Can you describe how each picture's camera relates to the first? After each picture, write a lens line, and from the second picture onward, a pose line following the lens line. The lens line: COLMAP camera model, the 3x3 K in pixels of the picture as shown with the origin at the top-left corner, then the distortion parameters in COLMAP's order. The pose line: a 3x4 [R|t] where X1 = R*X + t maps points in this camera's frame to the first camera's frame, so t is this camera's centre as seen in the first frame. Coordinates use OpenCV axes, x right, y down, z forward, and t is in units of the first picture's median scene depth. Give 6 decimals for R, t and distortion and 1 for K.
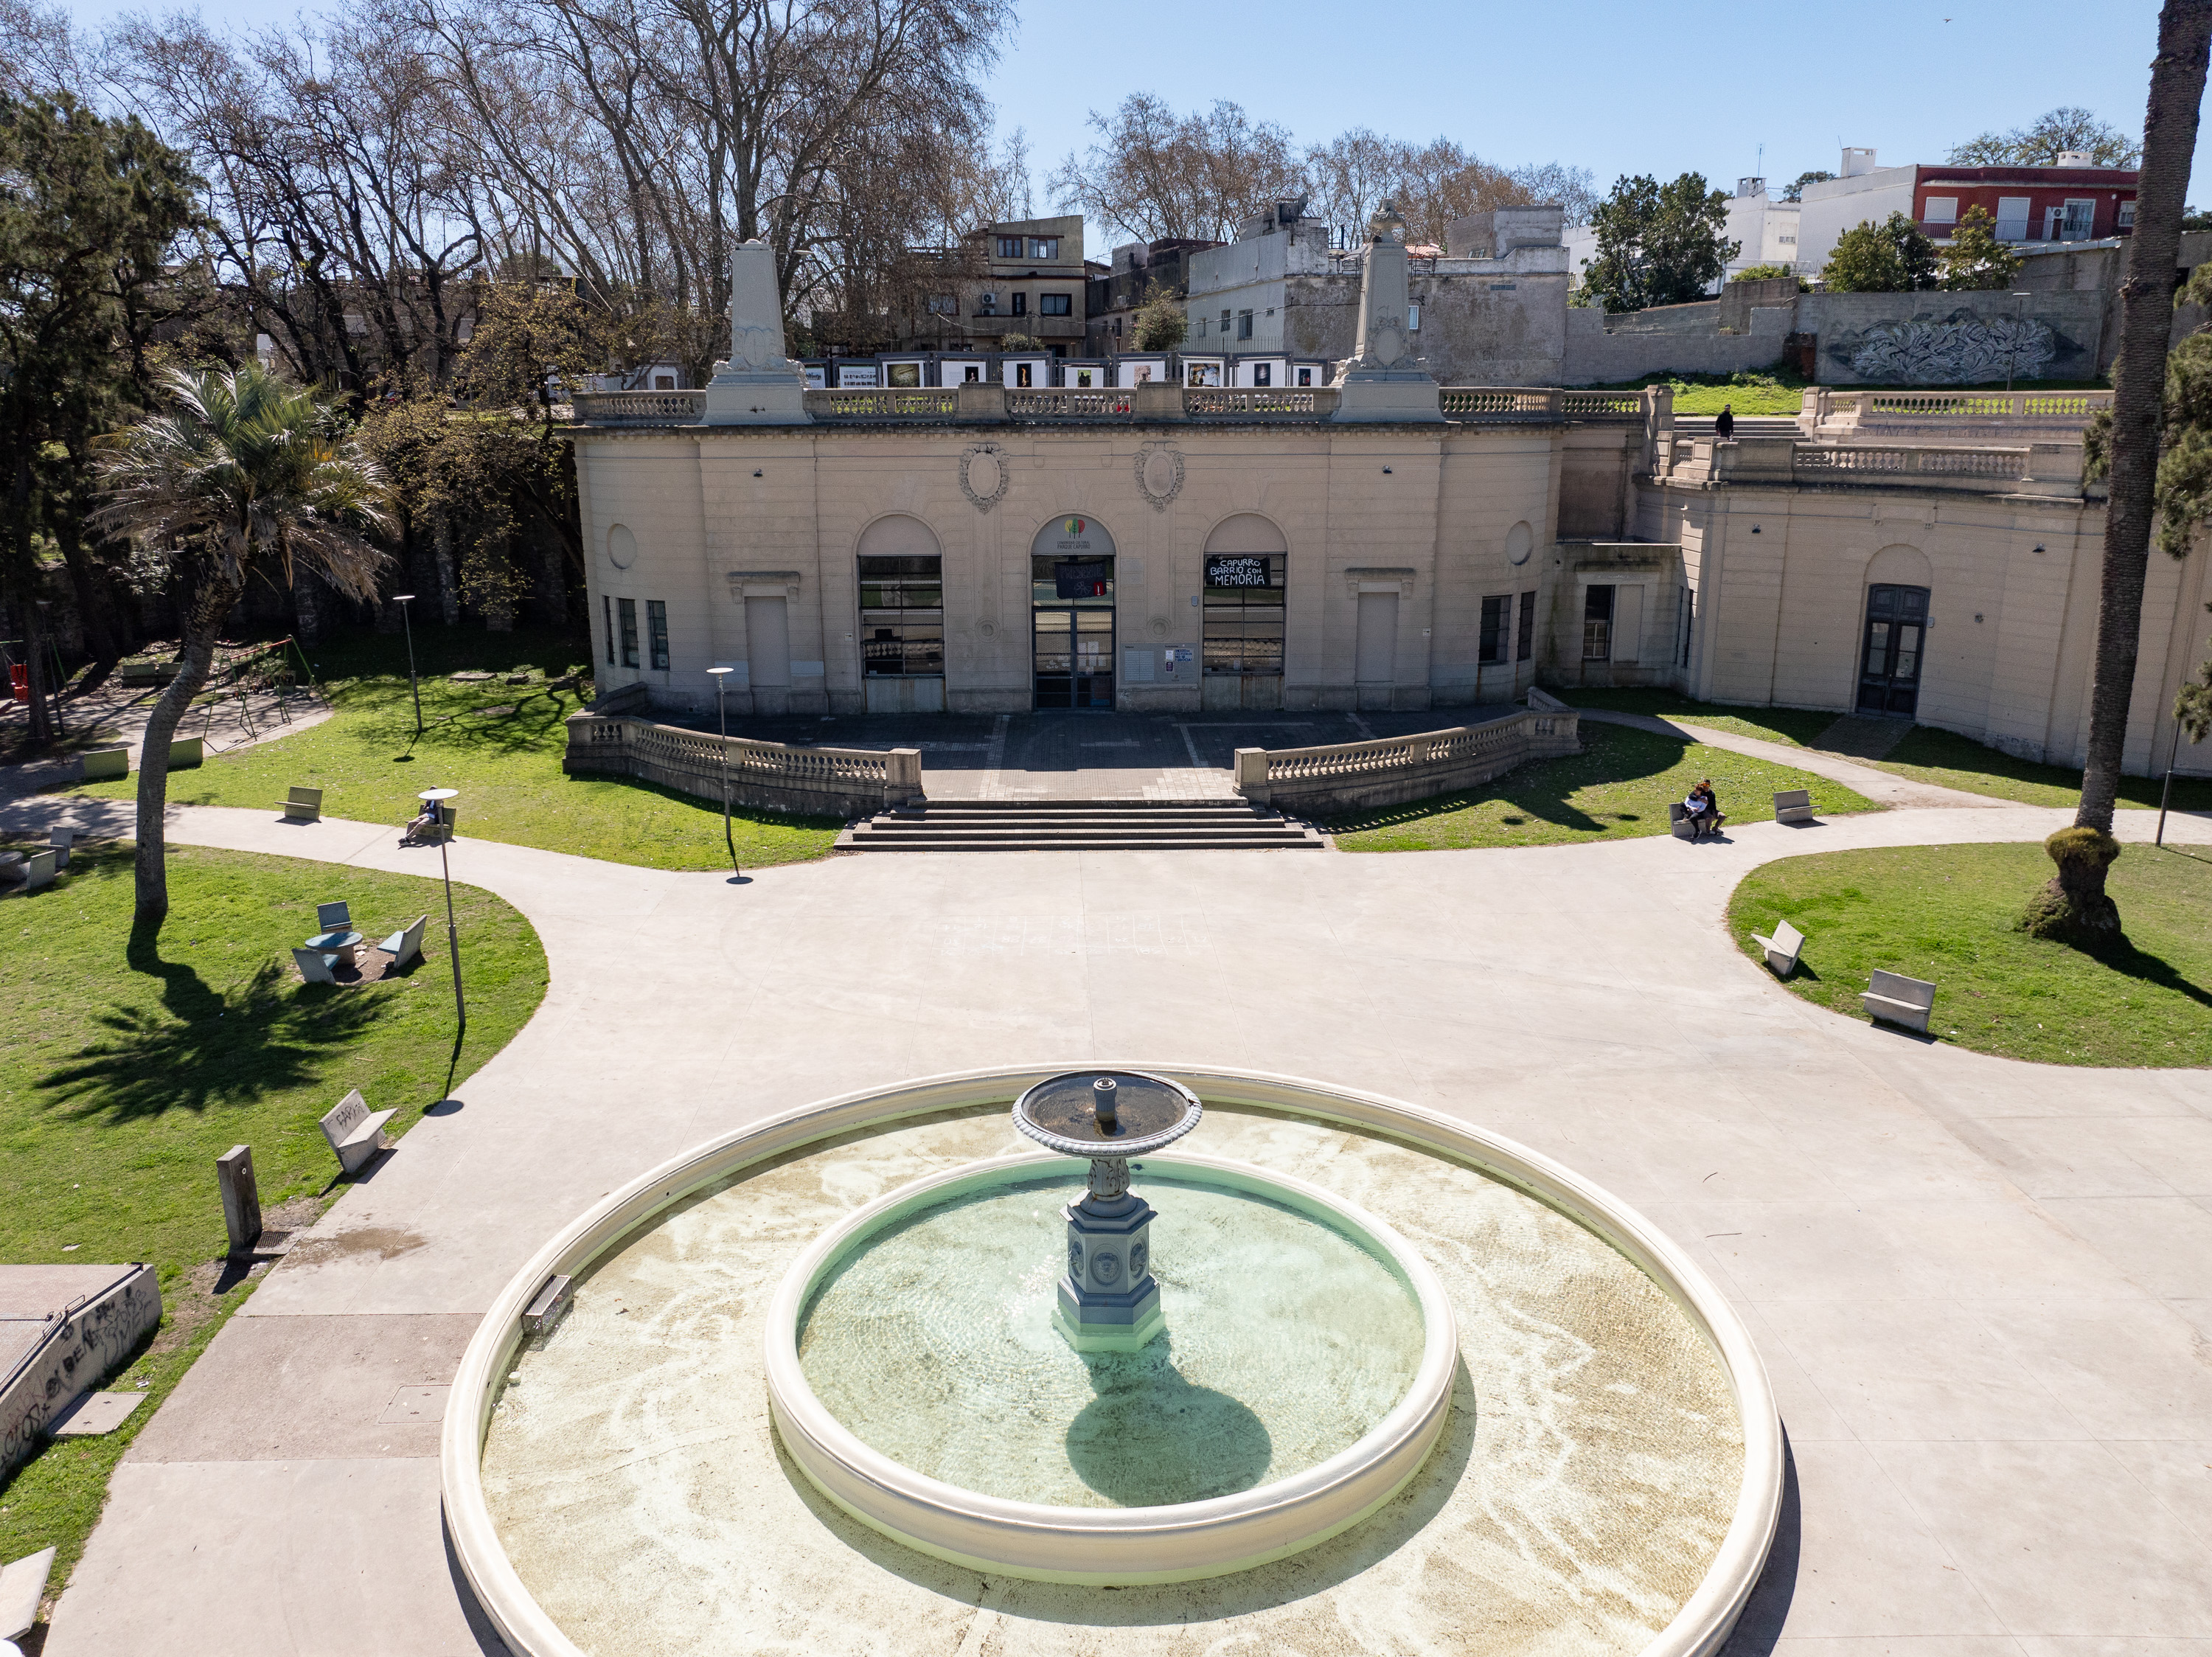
lens RADIAL K [[1581.9, 0, 1106.0], [0, 1581.9, 828.5], [0, 0, 1]] dist [-0.041355, -0.001351]
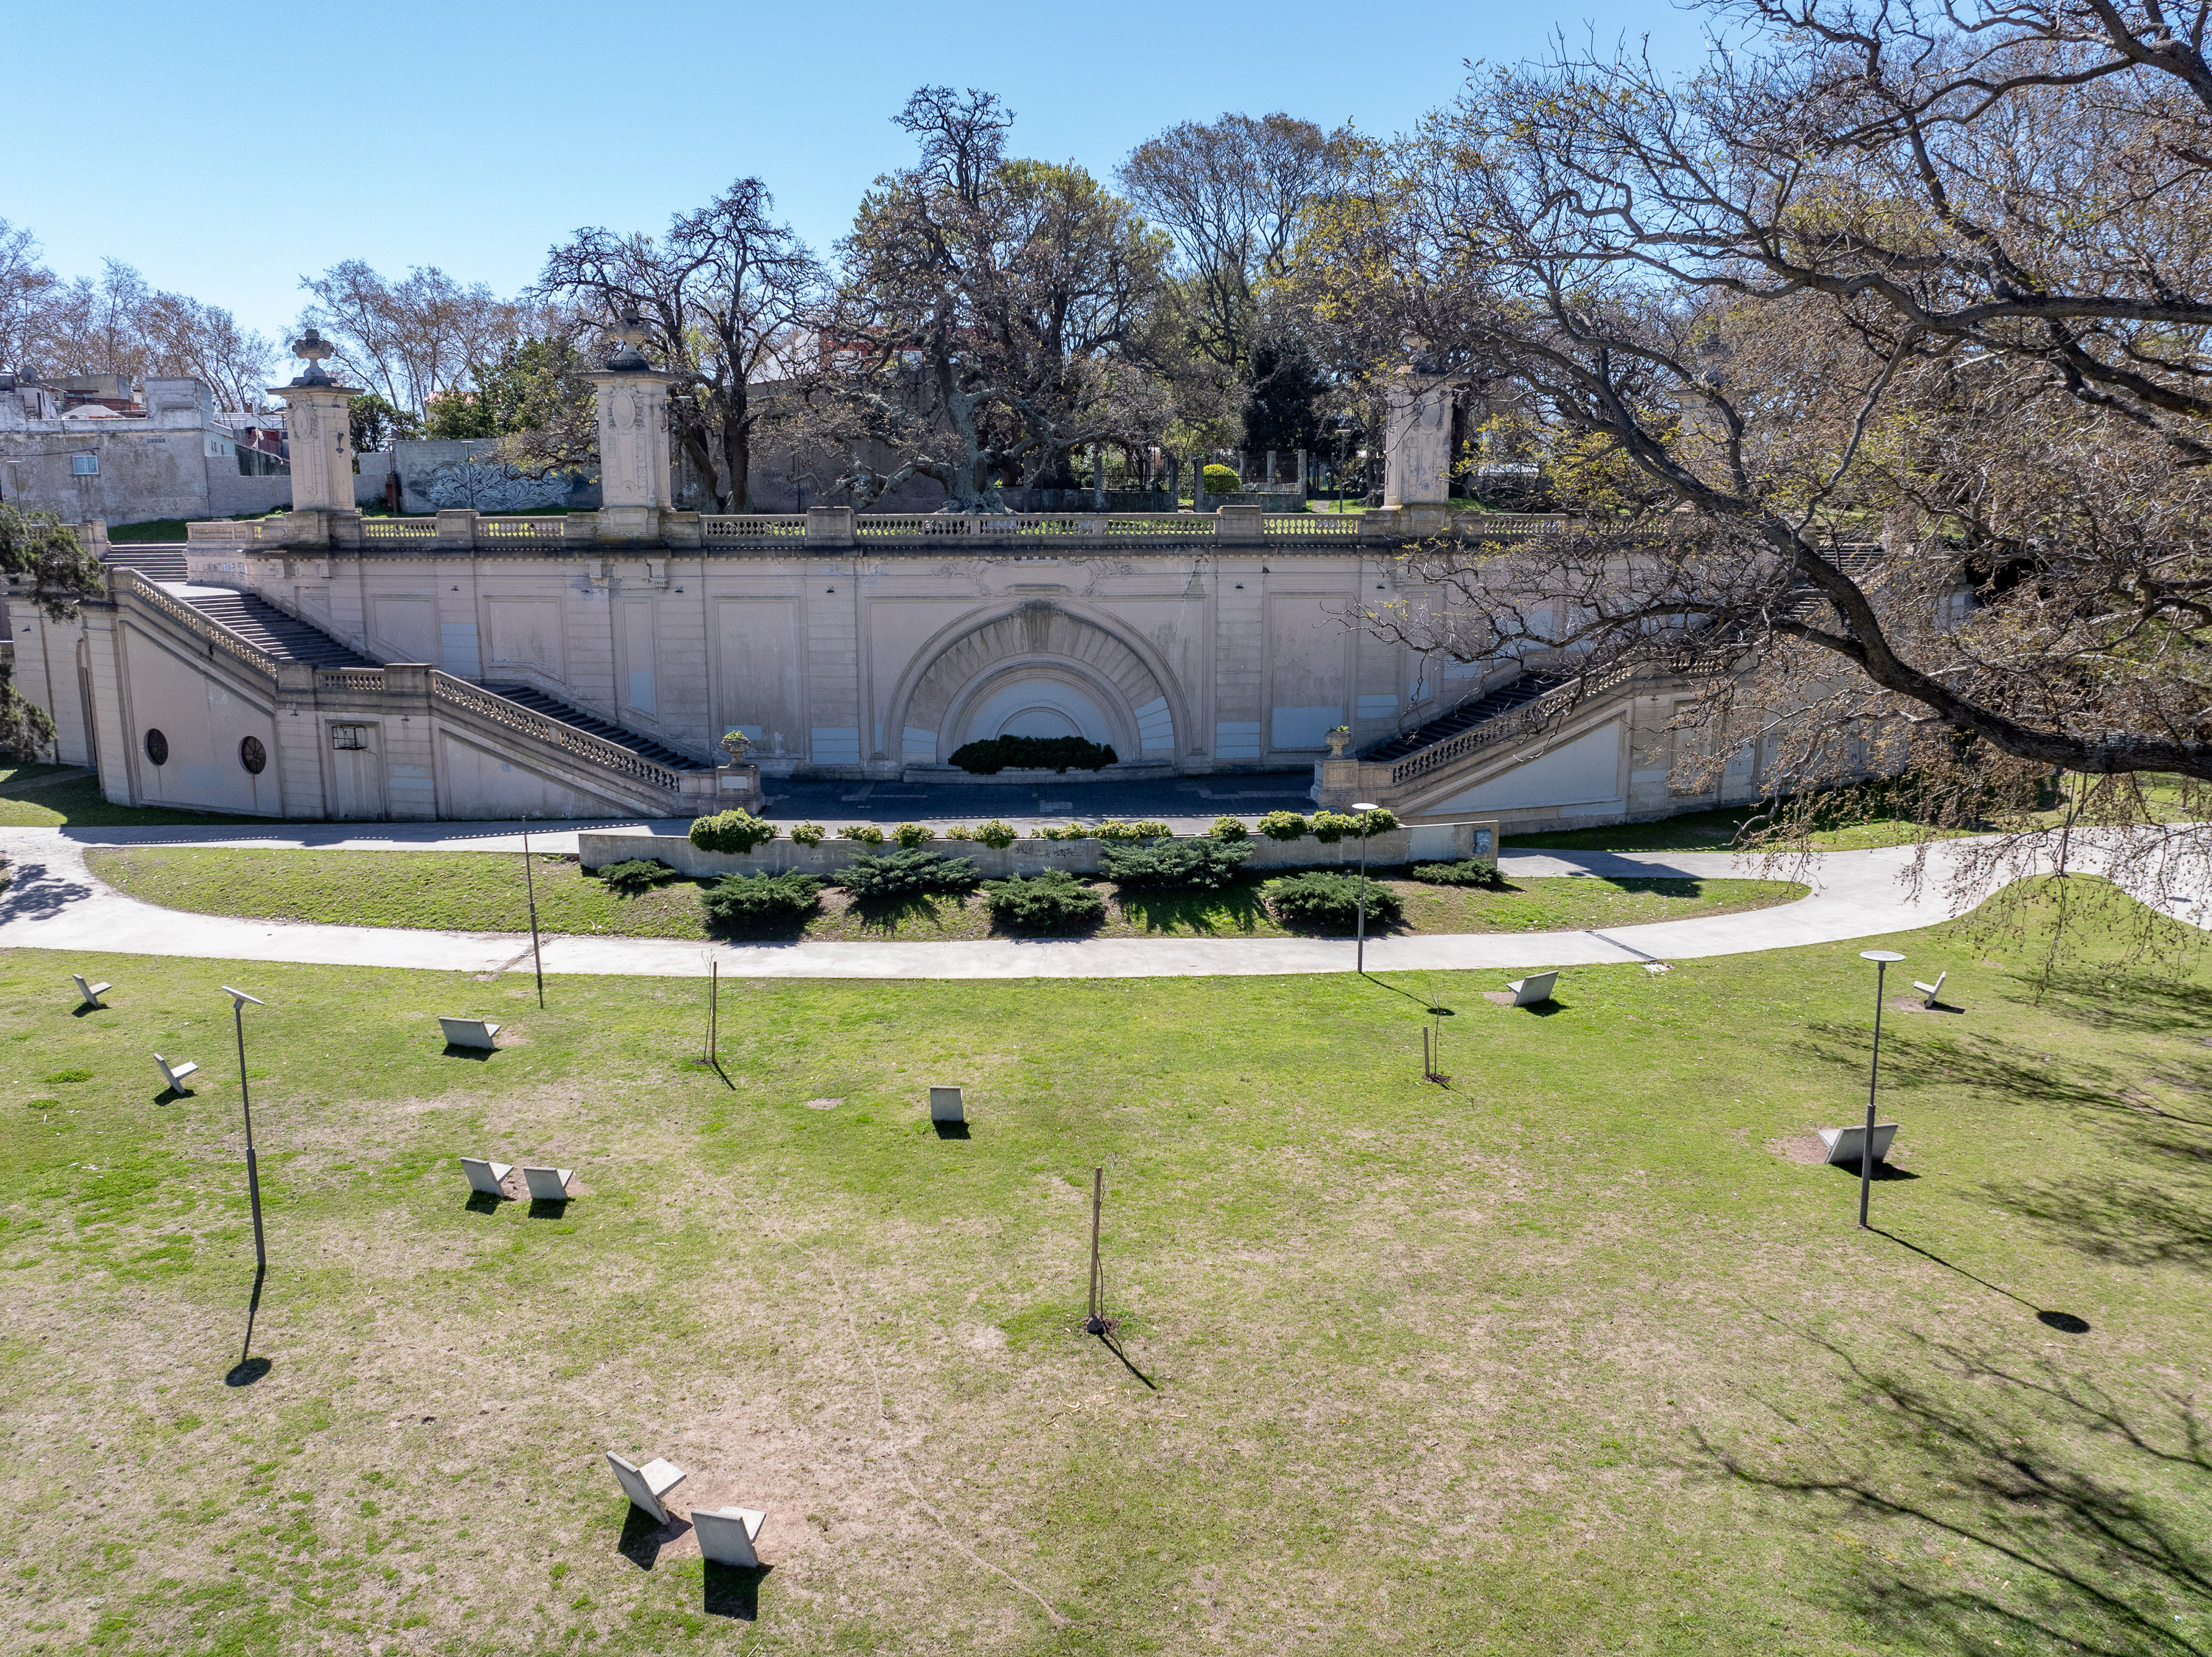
lens RADIAL K [[1598.4, 0, 1106.0], [0, 1598.4, 828.5], [0, 0, 1]] dist [-0.052929, 0.001985]
pose [[0.997956, -0.007940, 0.063414, 0.951918], [0.012141, 0.997737, -0.066133, 0.057262], [-0.062745, 0.066768, 0.995794, -0.274474]]
